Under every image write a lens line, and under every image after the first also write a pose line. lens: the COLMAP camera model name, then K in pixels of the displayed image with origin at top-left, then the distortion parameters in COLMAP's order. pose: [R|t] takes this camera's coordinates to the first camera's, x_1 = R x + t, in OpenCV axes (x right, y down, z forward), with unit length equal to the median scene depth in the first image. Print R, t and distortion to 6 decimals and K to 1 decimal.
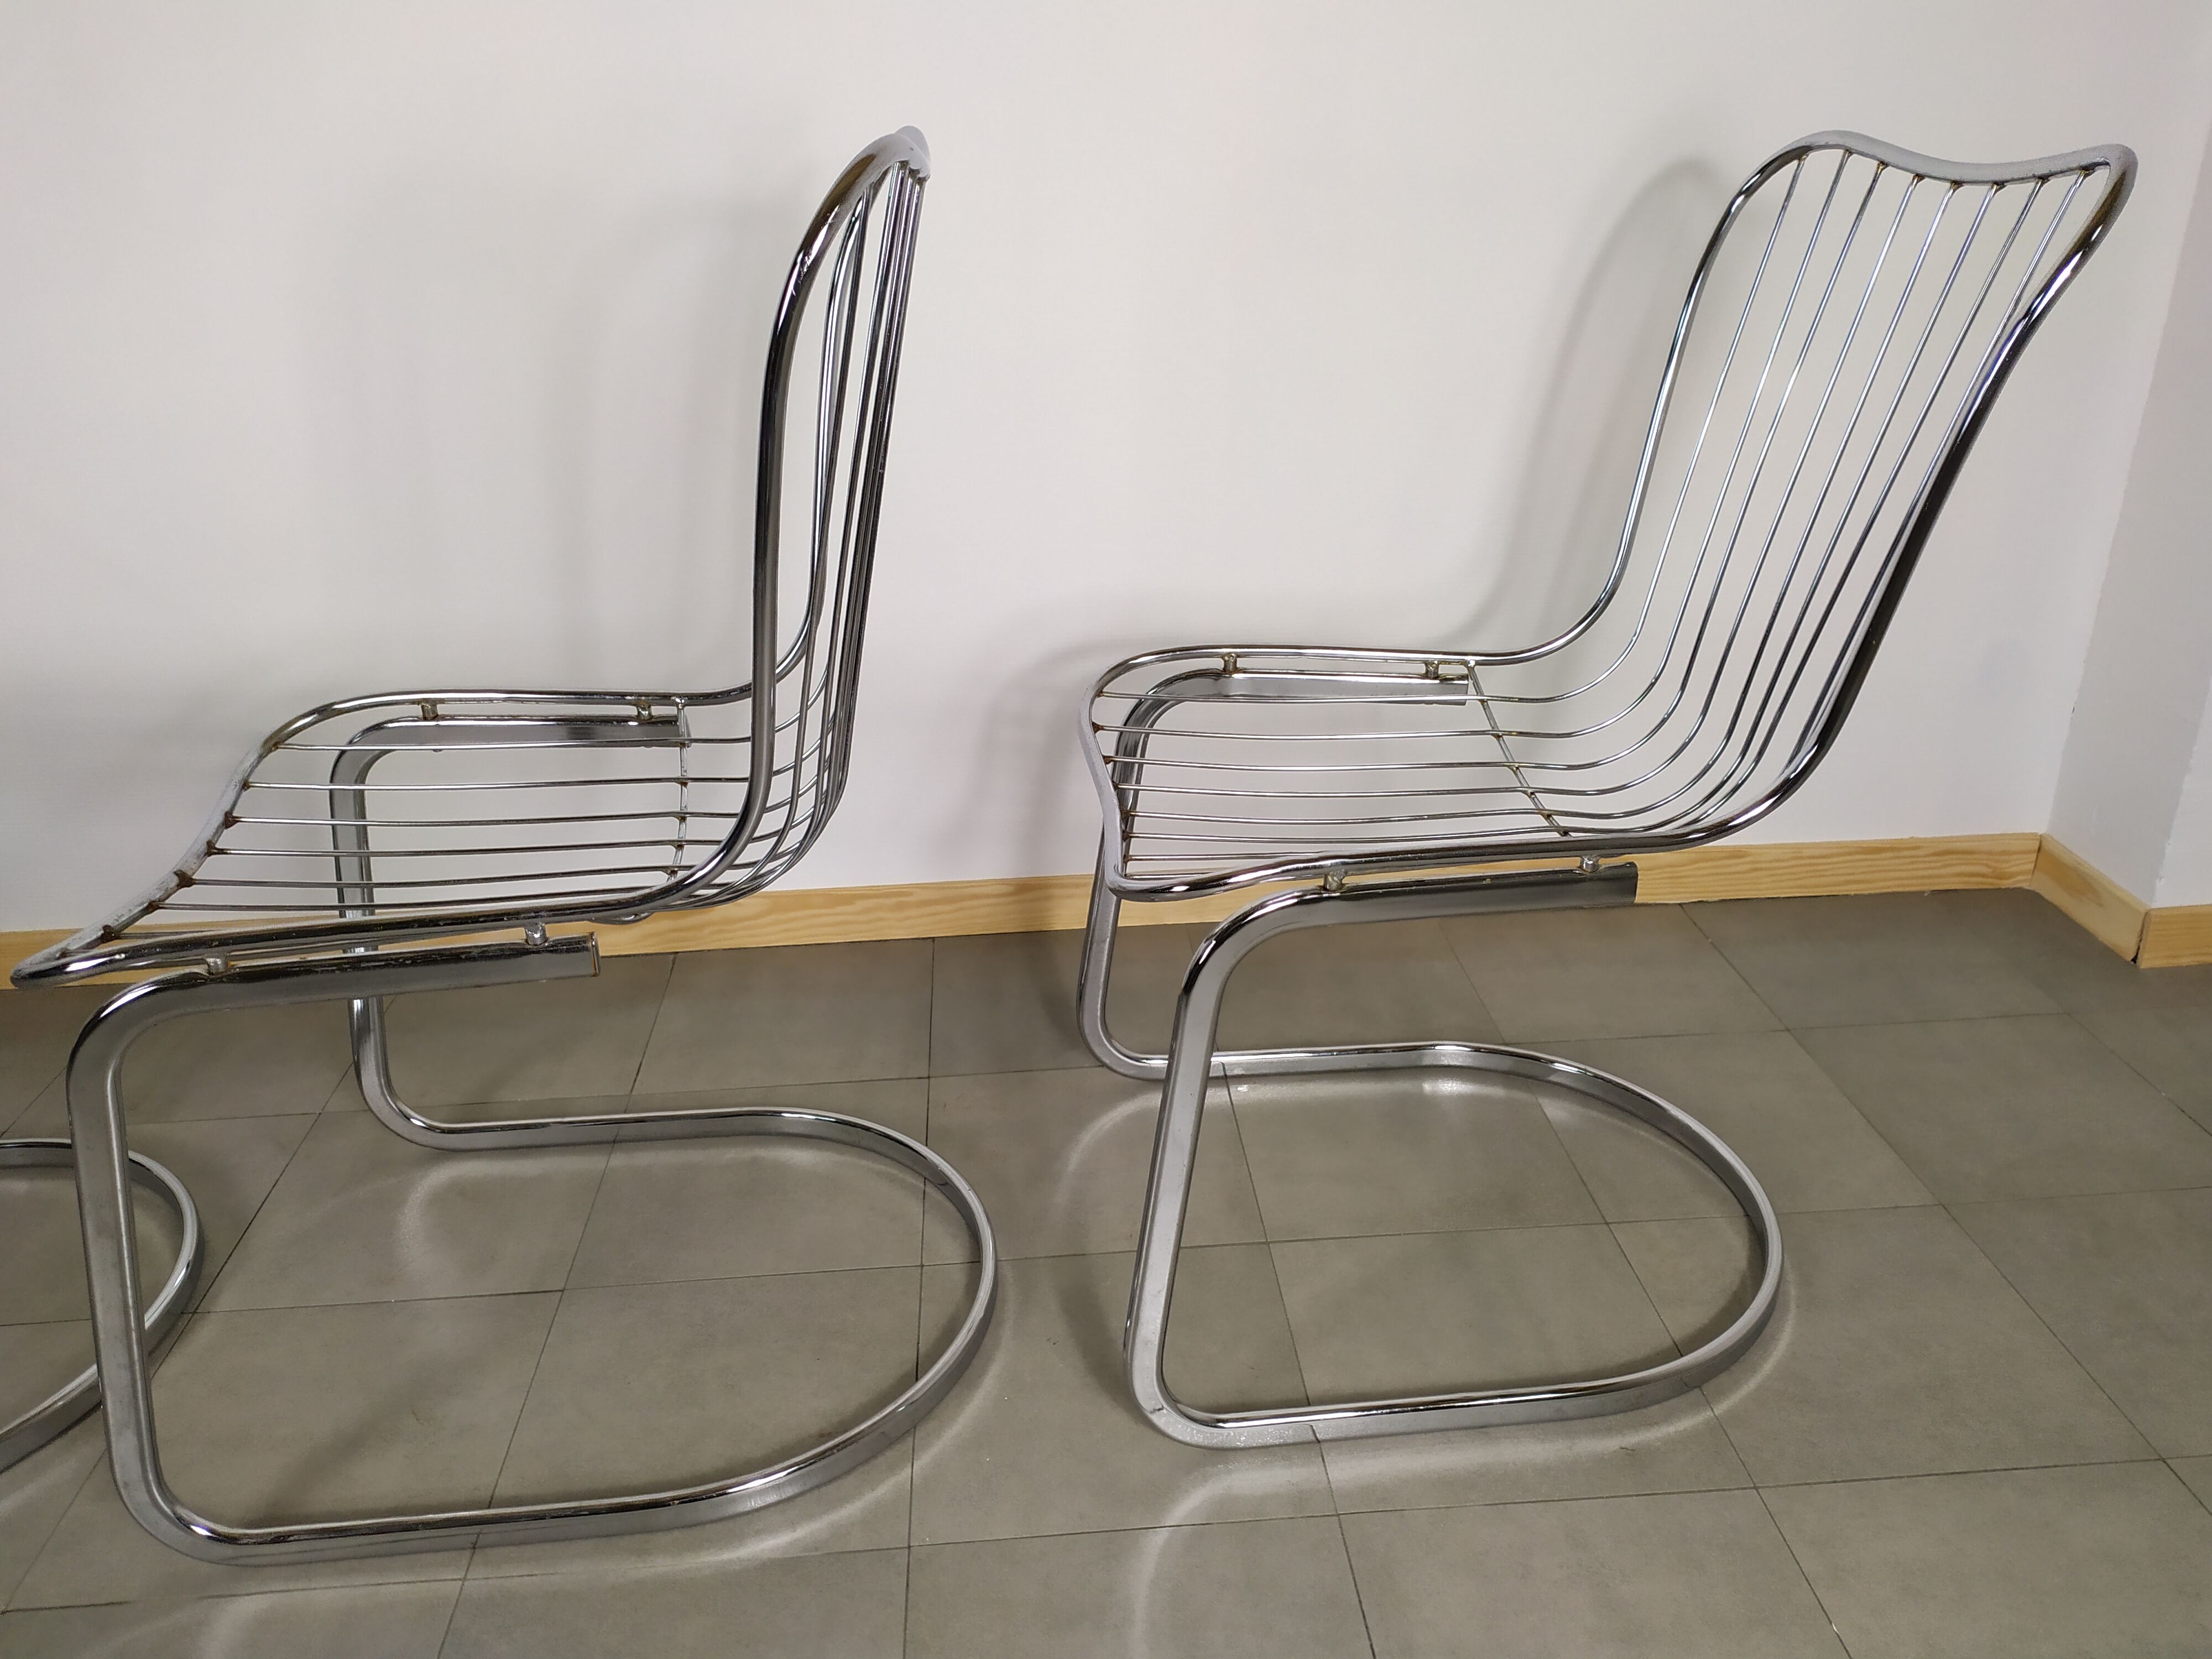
lens RADIAL K [[1701.1, 0, 1123.6], [0, 1701.1, 857.0], [0, 0, 1]] dist [0.058495, -0.063055]
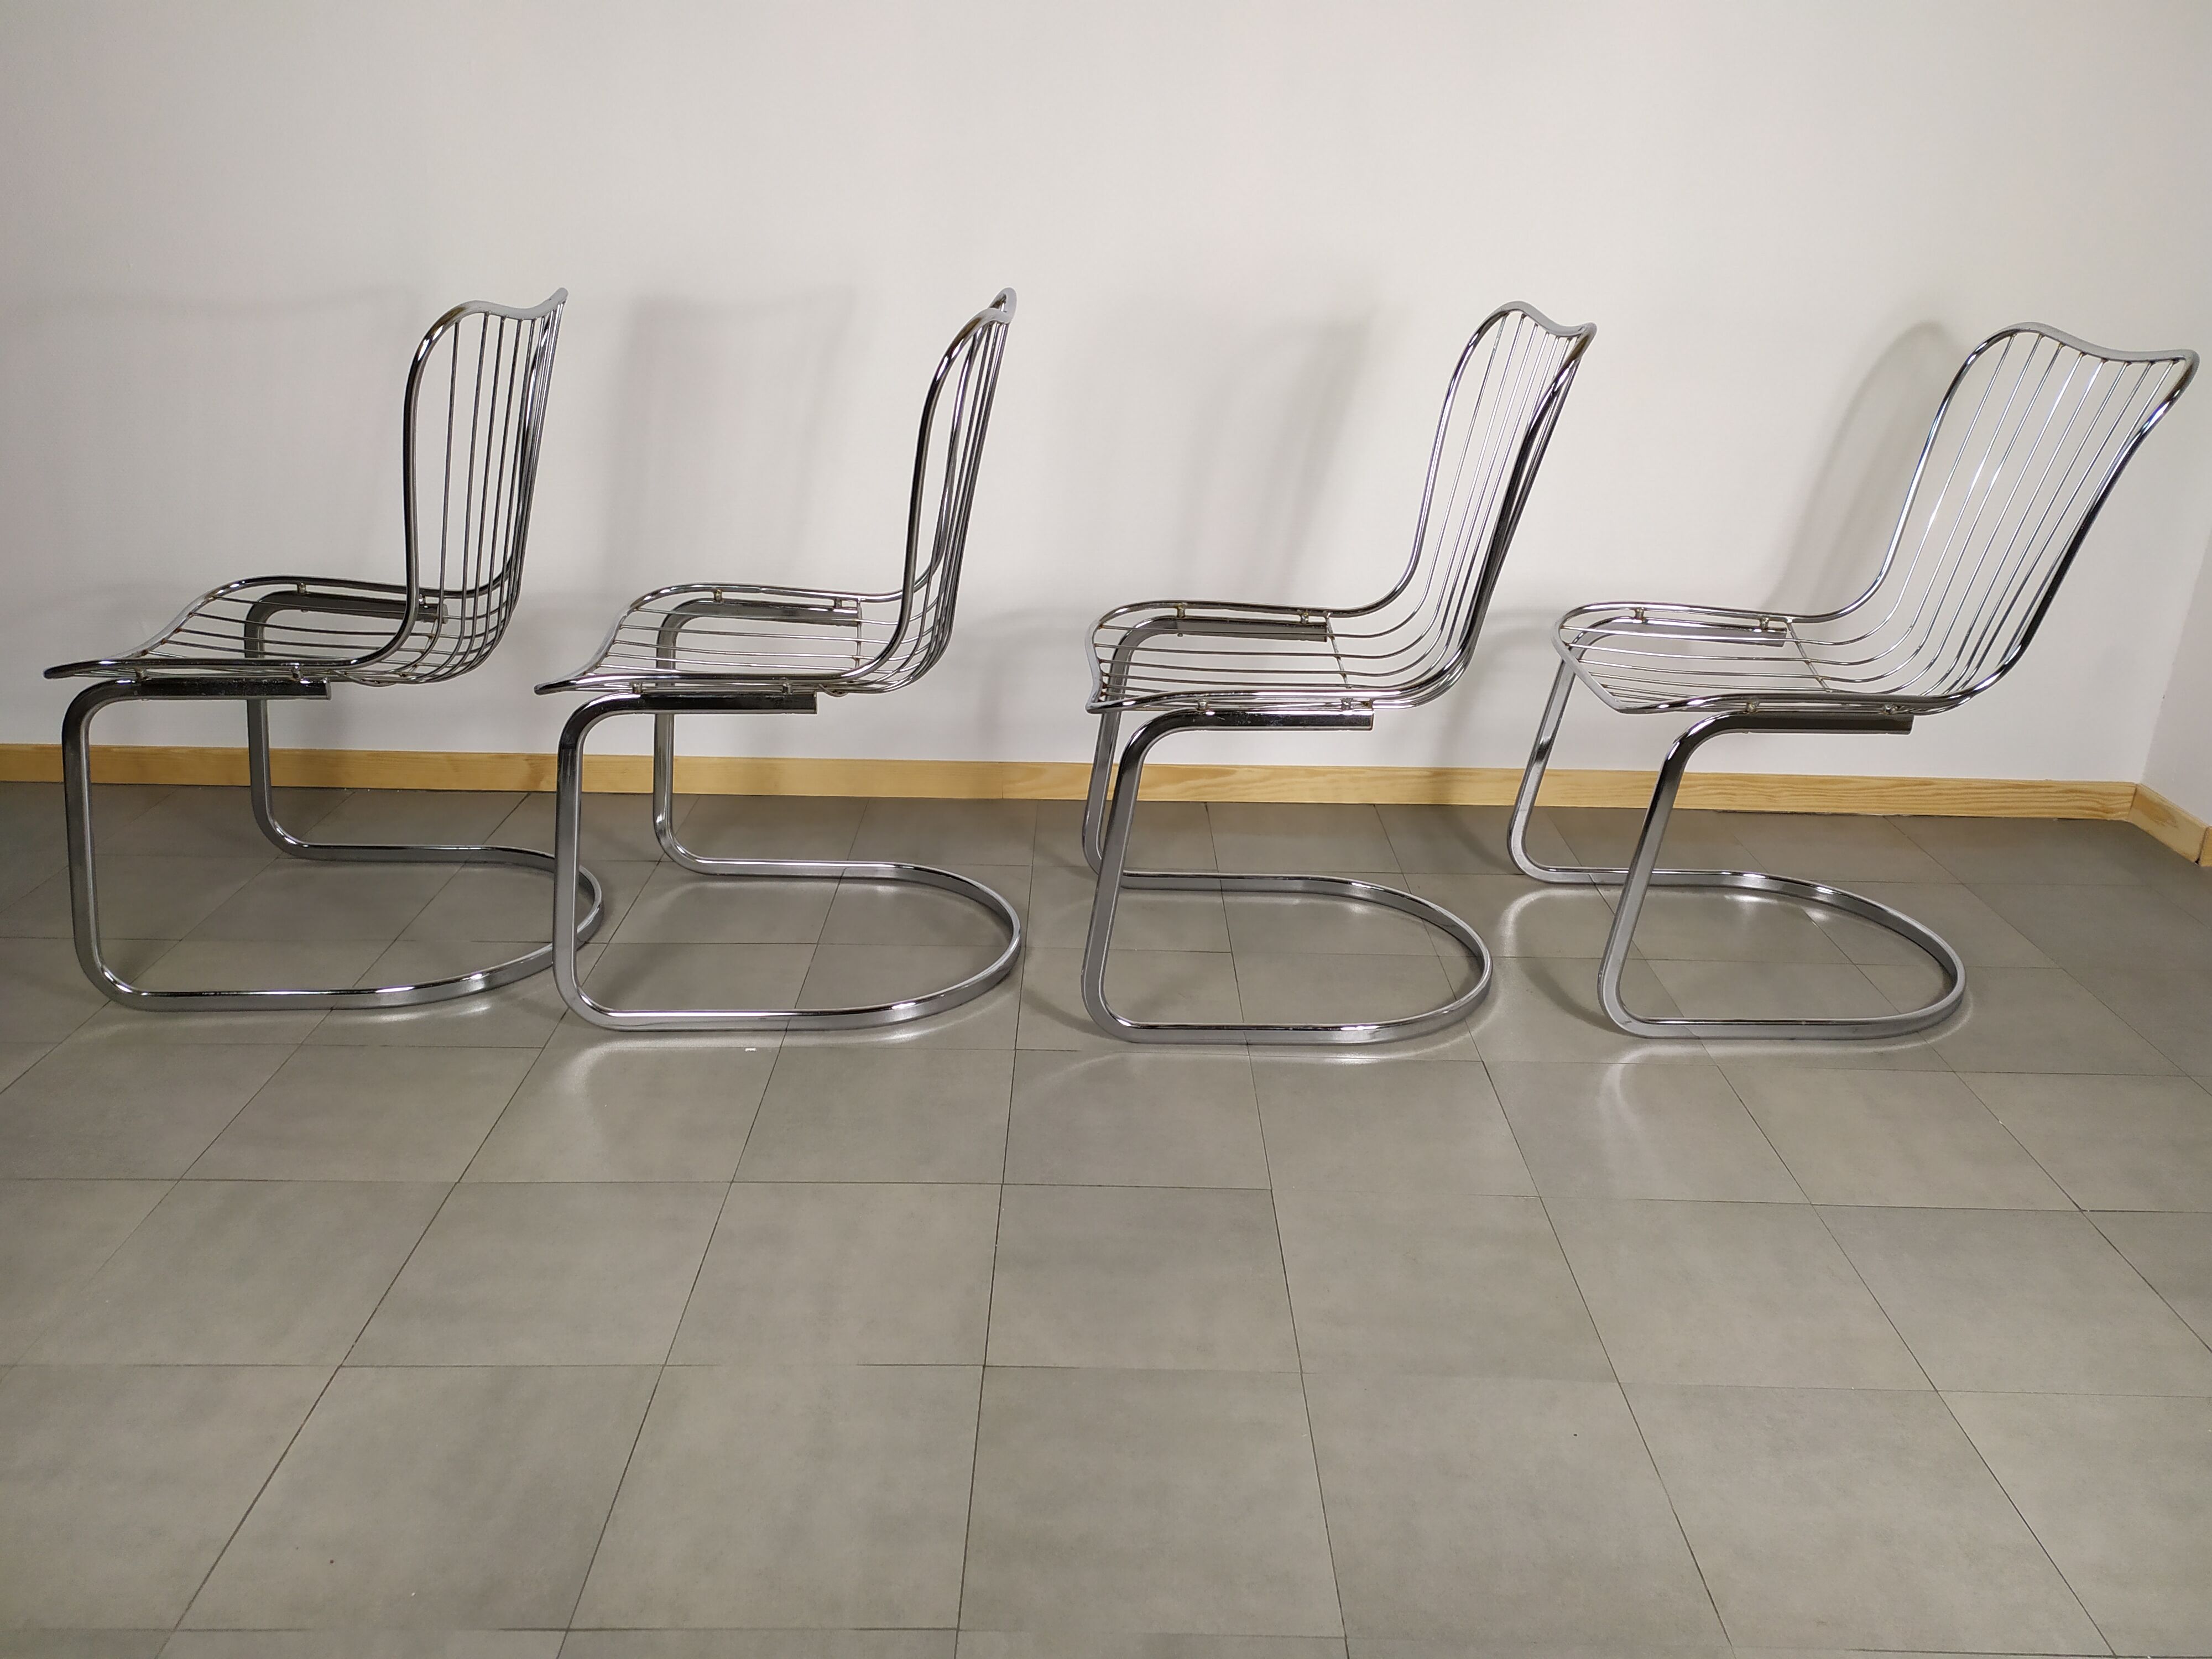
lens RADIAL K [[1701.1, 0, 1109.1], [0, 1701.1, 862.3], [0, 0, 1]] dist [0.058495, -0.063055]
pose [[0.996666, 0.063815, -0.050836, -0.377774], [-0.065467, 0.997357, -0.031527, 0.230075], [0.048690, 0.034750, 0.998209, -0.733479]]
